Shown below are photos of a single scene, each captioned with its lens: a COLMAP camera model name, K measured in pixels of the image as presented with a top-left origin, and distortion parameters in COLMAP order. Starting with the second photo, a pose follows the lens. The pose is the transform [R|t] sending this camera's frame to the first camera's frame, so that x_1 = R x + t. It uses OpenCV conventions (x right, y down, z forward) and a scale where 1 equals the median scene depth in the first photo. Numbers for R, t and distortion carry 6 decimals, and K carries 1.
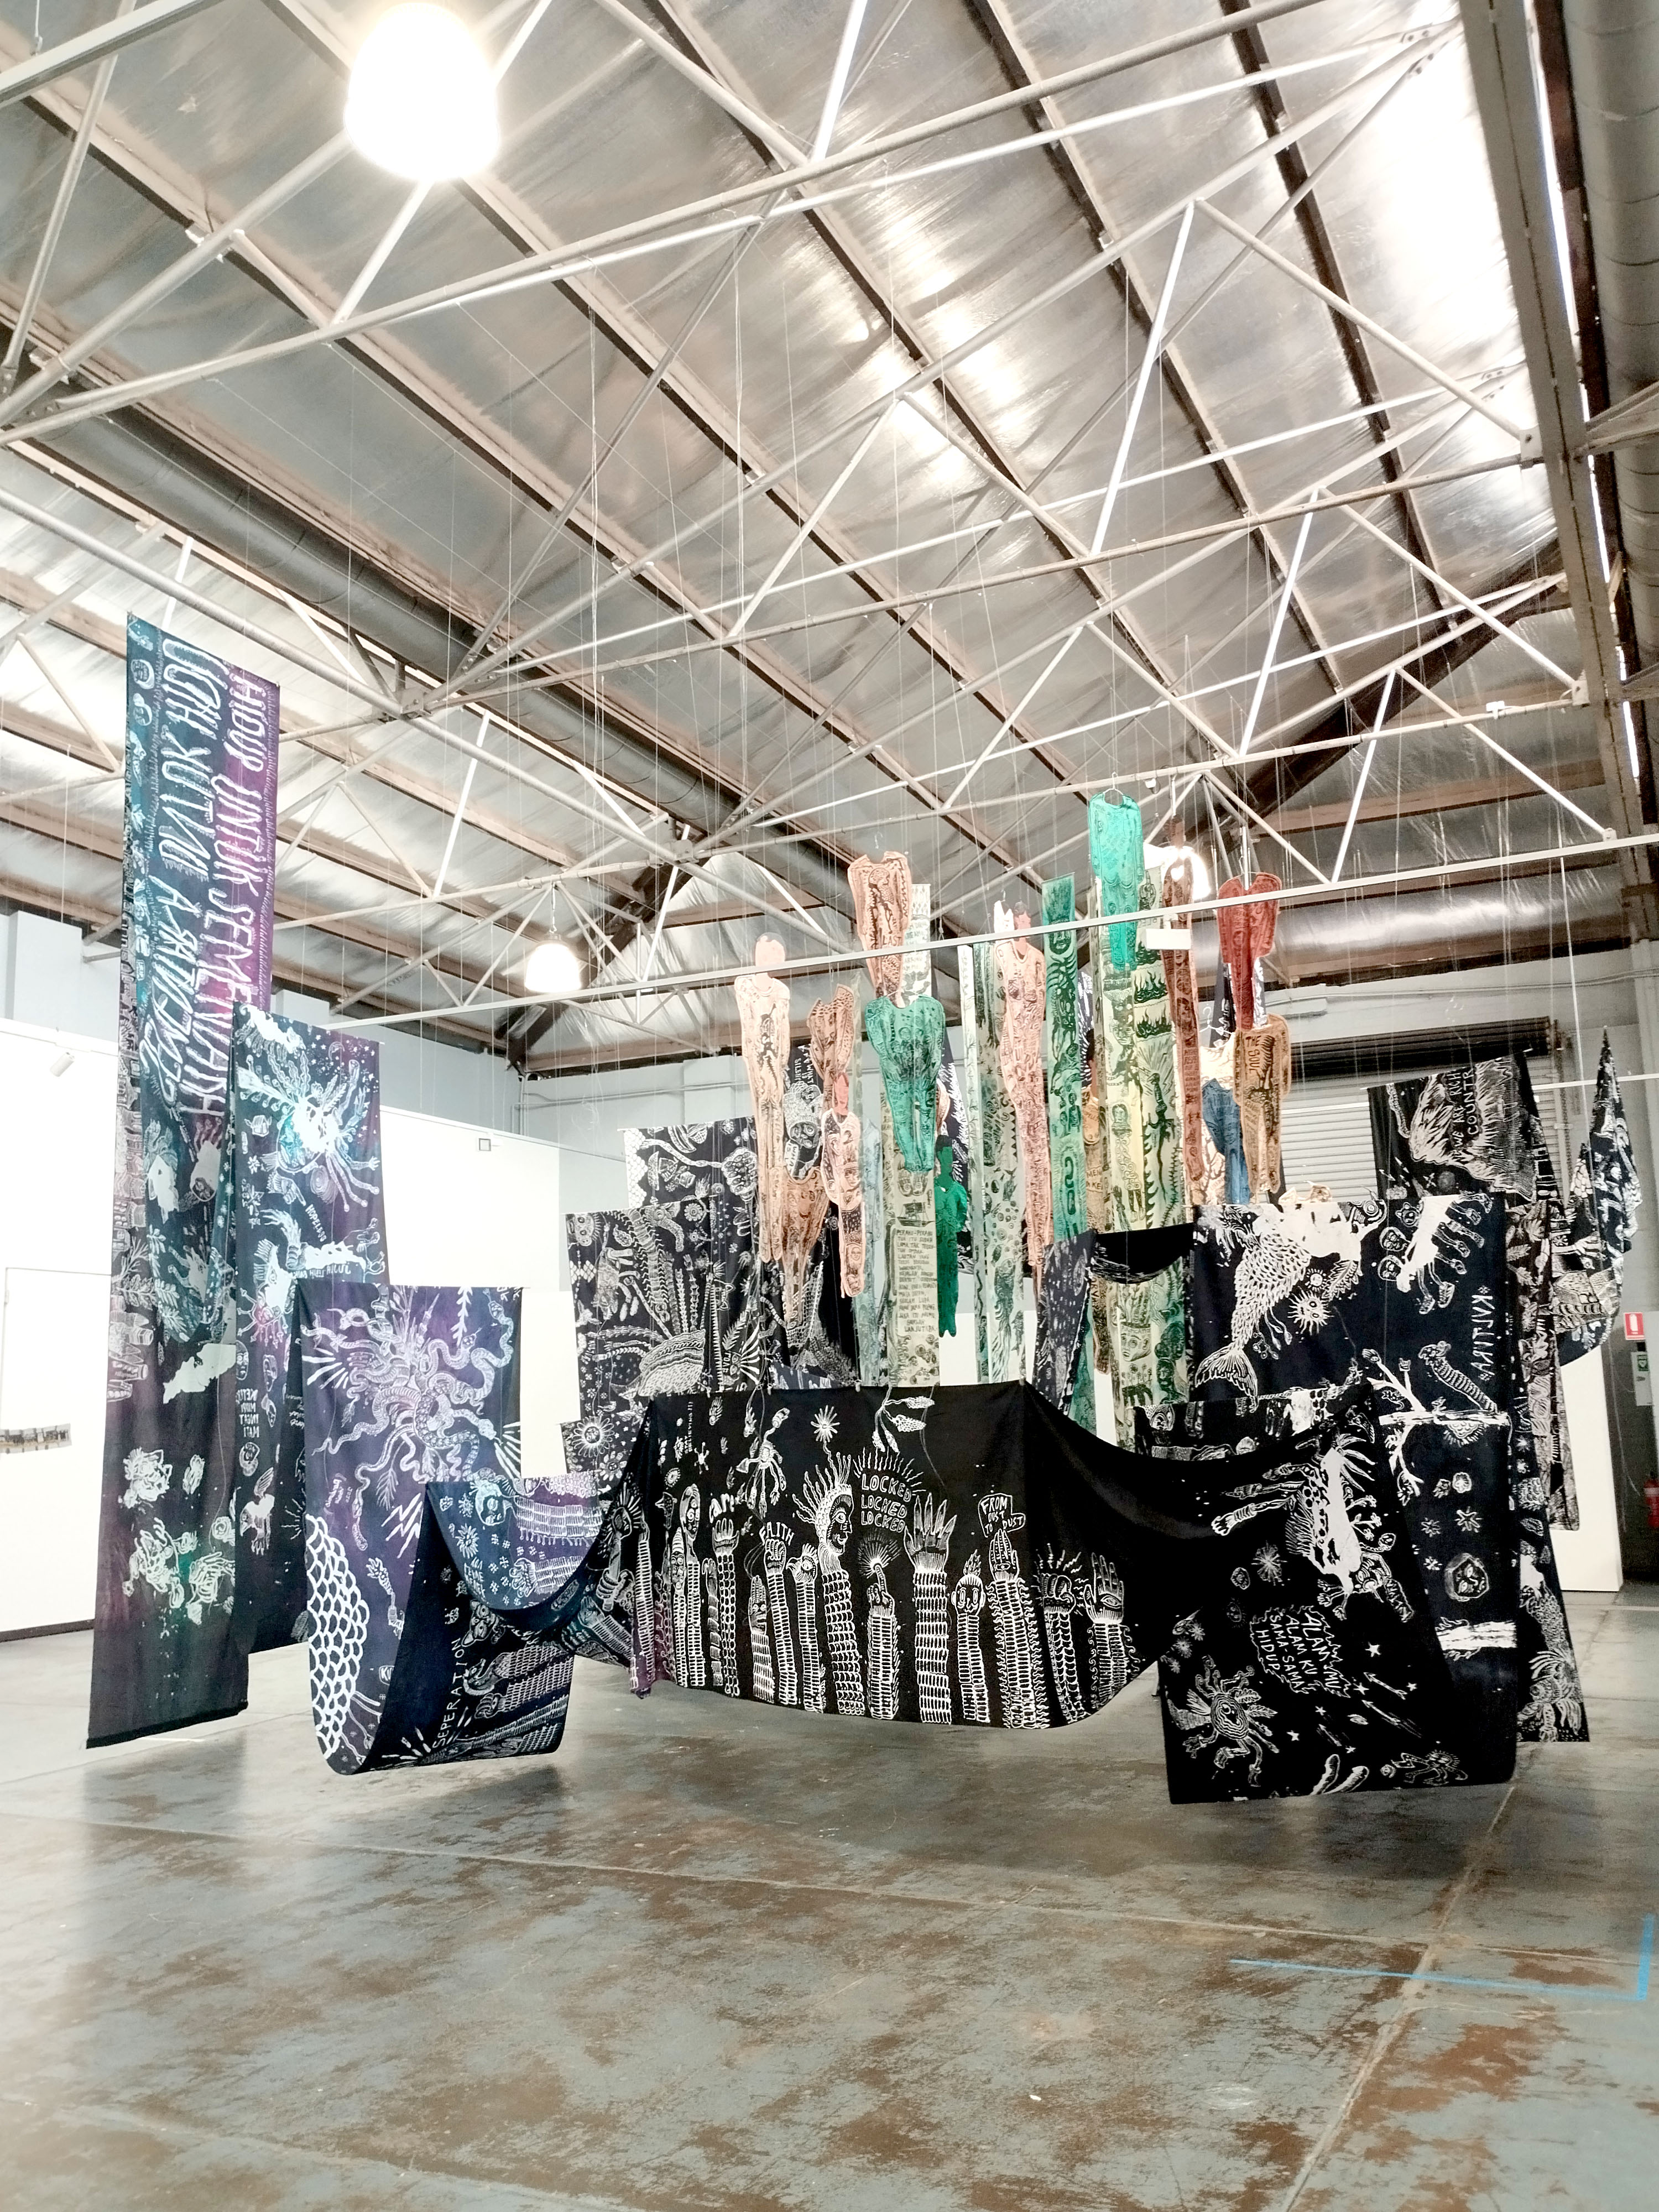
lens RADIAL K [[1861.9, 0, 829.5], [0, 1861.9, 1106.0], [0, 0, 1]] dist [0.044408, -0.019504]
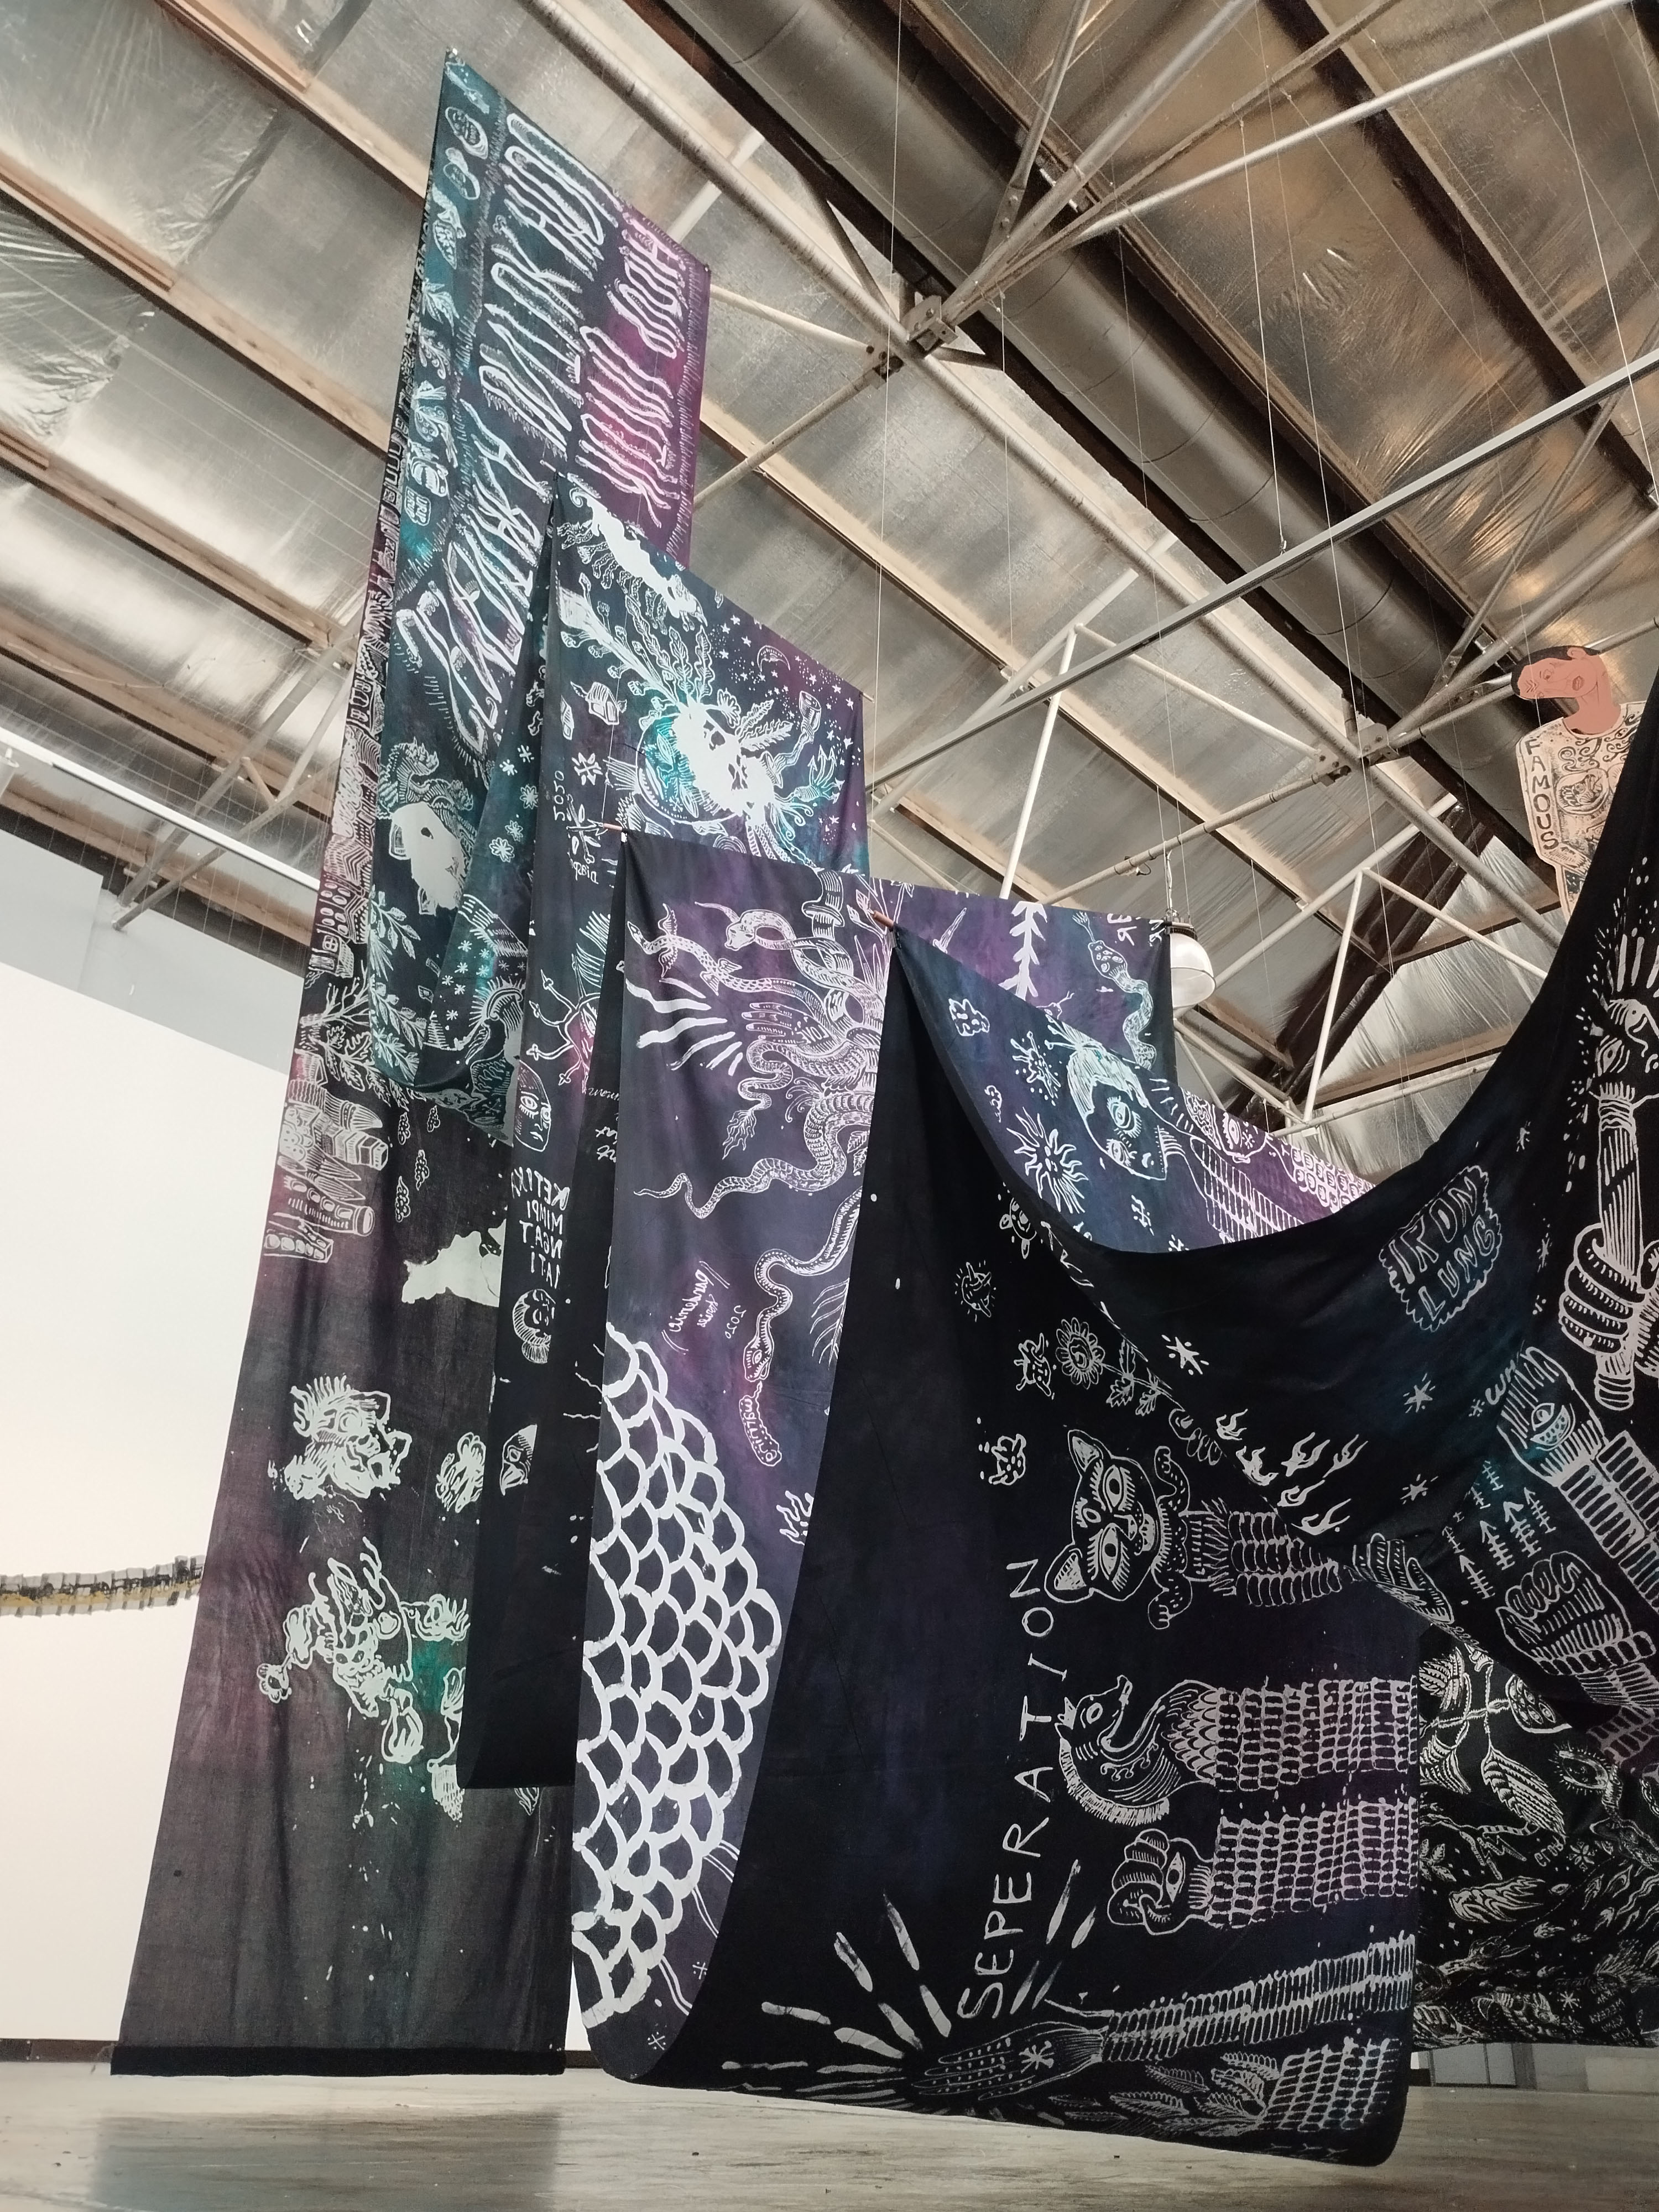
lens RADIAL K [[1920.4, 0, 829.5], [0, 1920.4, 1106.0], [0, 0, 1]] dist [0.060835, 0.002569]
pose [[0.951363, -0.093678, -0.293485, -0.126774], [0.008321, 0.960114, -0.279486, 0.277576], [0.307961, 0.263451, 0.914196, 0.661054]]
